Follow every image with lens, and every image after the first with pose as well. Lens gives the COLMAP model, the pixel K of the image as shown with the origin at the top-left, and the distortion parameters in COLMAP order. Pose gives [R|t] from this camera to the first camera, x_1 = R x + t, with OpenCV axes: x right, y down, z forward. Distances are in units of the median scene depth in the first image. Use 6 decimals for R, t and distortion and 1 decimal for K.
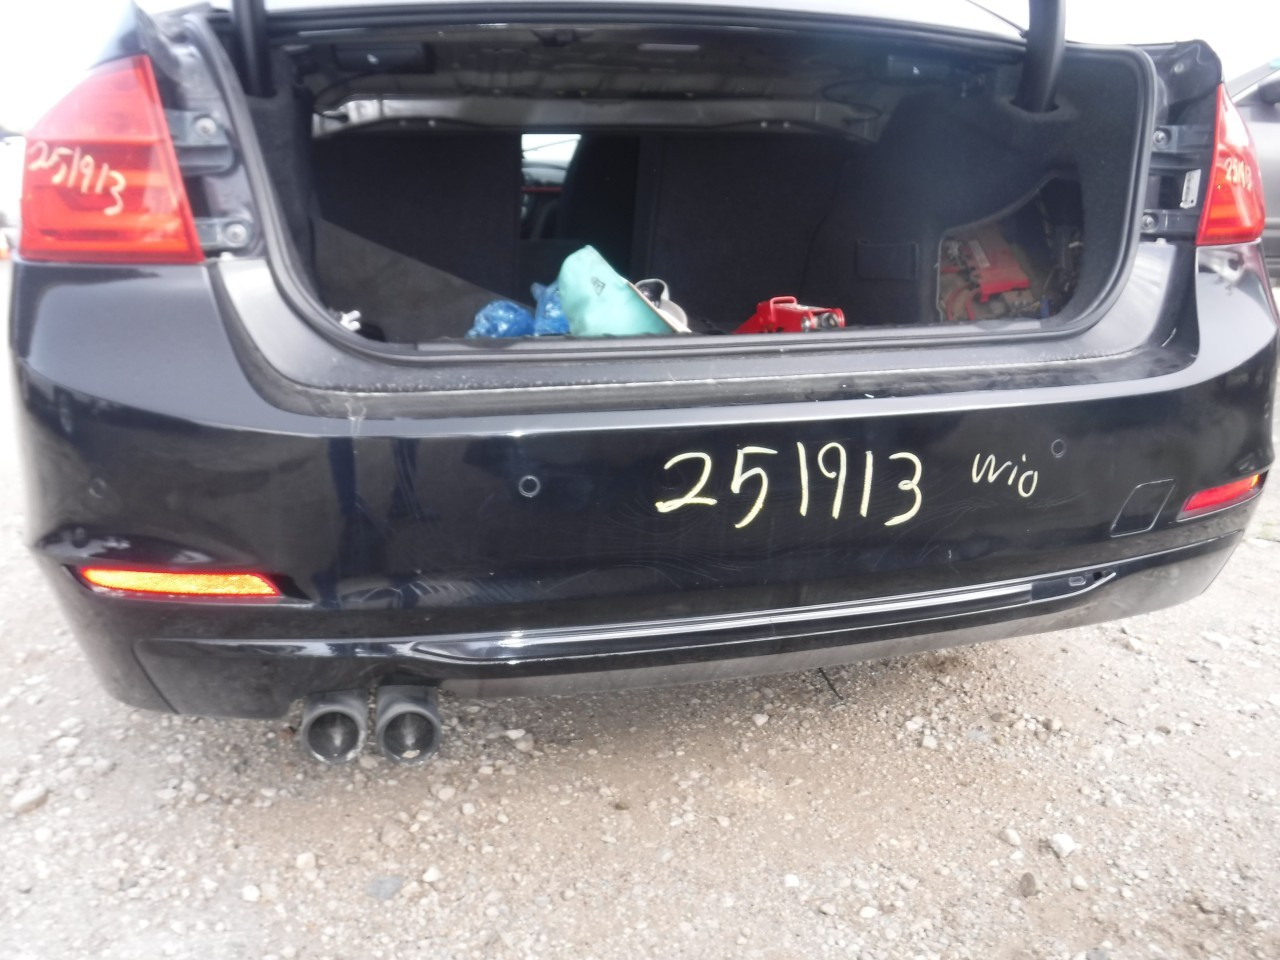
lens RADIAL K [[995.9, 0, 641.4], [0, 995.9, 480.9], [0, 0, 1]] dist [-0.031021, 0.003572]
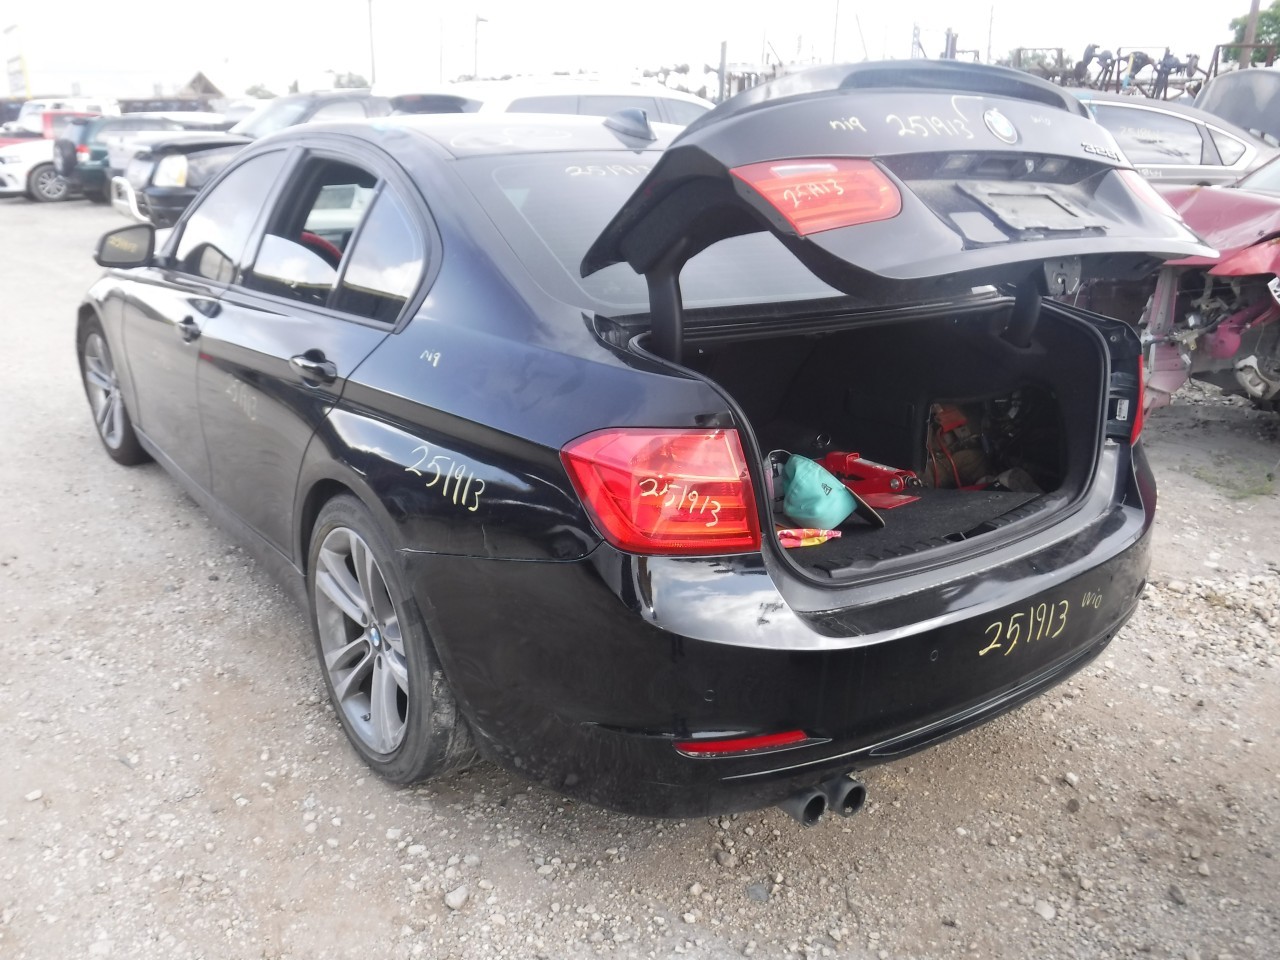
lens RADIAL K [[995.9, 0, 637.3], [0, 995.9, 479.7], [0, 0, 1]] dist [-0.031021, 0.003572]
pose [[0.926981, -0.086551, 0.364988, -0.955020], [0.065030, 0.995363, 0.070874, -0.366681], [-0.369430, -0.041964, 0.928311, -0.365920]]
